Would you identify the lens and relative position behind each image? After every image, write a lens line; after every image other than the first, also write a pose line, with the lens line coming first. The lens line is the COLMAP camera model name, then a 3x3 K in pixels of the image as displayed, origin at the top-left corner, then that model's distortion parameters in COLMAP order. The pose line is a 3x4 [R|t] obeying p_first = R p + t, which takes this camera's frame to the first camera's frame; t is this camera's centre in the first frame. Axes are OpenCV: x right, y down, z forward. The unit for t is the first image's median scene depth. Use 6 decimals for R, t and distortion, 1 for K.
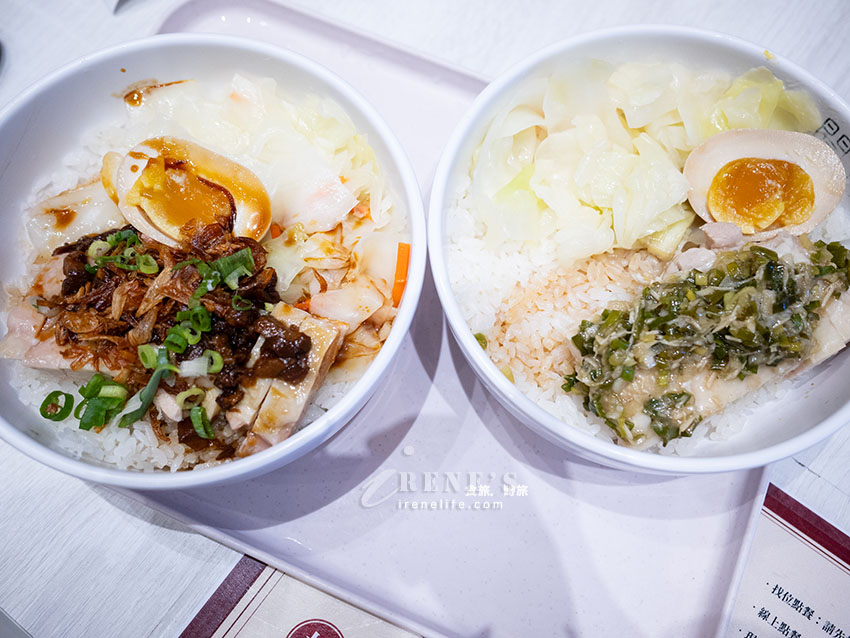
lens RADIAL K [[831.3, 0, 424.1], [0, 831.3, 320.3], [0, 0, 1]] dist [-0.001968, 0.000000]
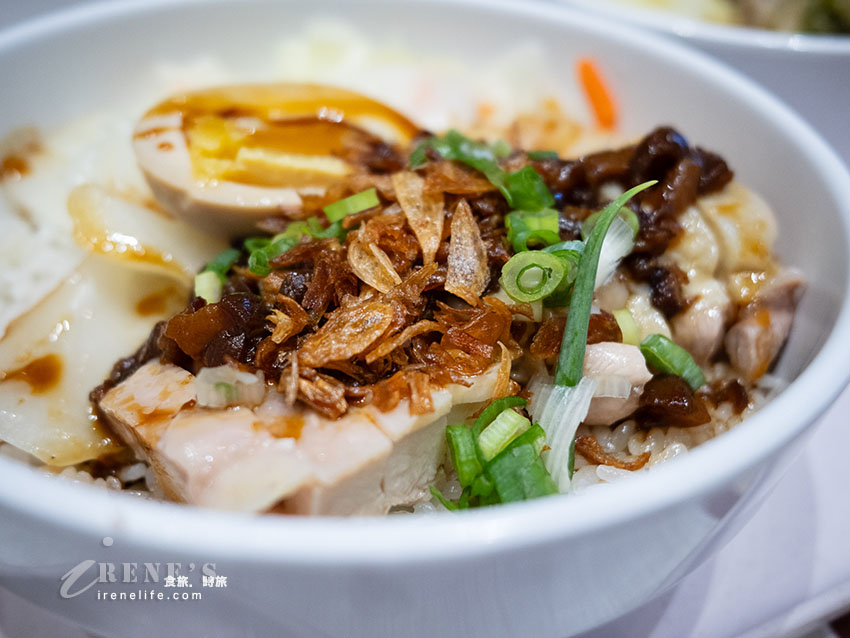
lens RADIAL K [[831.3, 0, 426.7], [0, 831.3, 320.0], [0, 0, 1]] dist [-0.001968, 0.000000]
pose [[0.644740, -0.472281, 0.601050, -0.748446], [0.709191, 0.662983, -0.239797, 0.145258], [-0.285234, 0.580866, 0.762389, 0.802070]]
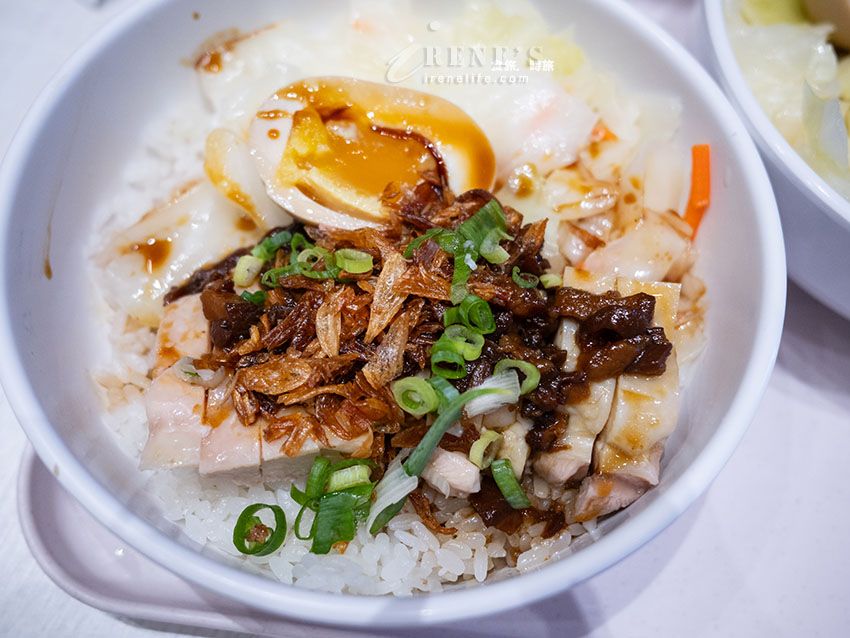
lens RADIAL K [[831.3, 0, 425.1], [0, 831.3, 323.5], [0, 0, 1]] dist [-0.001968, 0.000000]
pose [[0.955939, -0.255365, 0.144807, -0.461740], [0.268485, 0.960003, -0.079441, 0.049617], [-0.118728, 0.114819, 0.986266, 0.468894]]
